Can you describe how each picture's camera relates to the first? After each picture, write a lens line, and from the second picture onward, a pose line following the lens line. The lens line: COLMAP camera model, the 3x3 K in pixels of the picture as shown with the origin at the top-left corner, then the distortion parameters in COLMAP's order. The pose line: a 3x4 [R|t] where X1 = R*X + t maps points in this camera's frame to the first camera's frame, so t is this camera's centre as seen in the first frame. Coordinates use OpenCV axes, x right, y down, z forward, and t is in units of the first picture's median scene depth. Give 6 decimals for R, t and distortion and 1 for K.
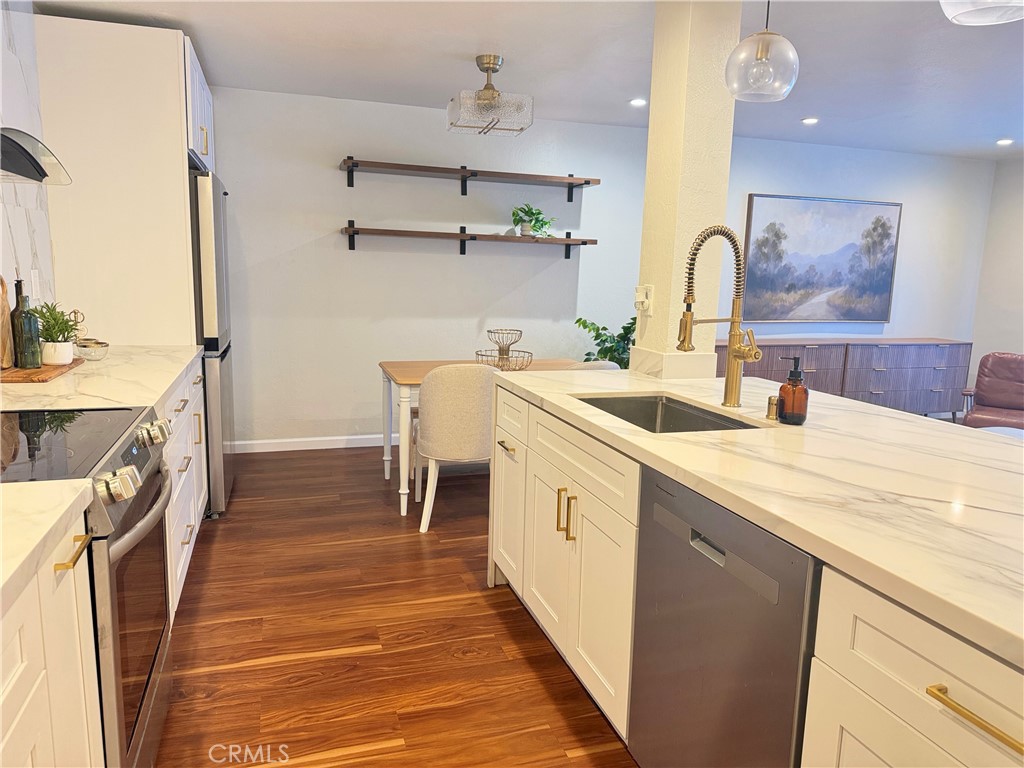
lens RADIAL K [[715.2, 0, 512.0], [0, 715.2, 384.0], [0, 0, 1]] dist [0.103548, -0.190805]
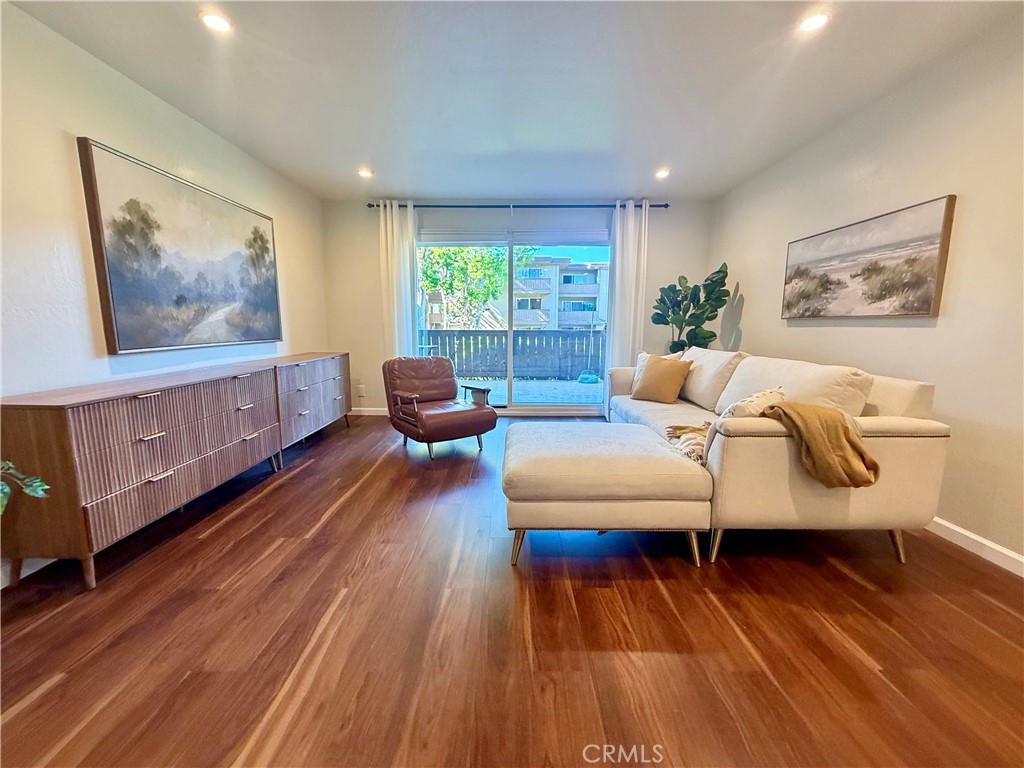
lens RADIAL K [[406.4, 0, 507.9], [0, 406.4, 383.5], [0, 0, 1]] dist [0.001421, 0.000305]
pose [[0.311036, -0.166097, 0.935771, 0.090365], [0.153991, 0.980407, 0.122836, -0.050831], [-0.937840, 0.105894, 0.330520, 0.564479]]
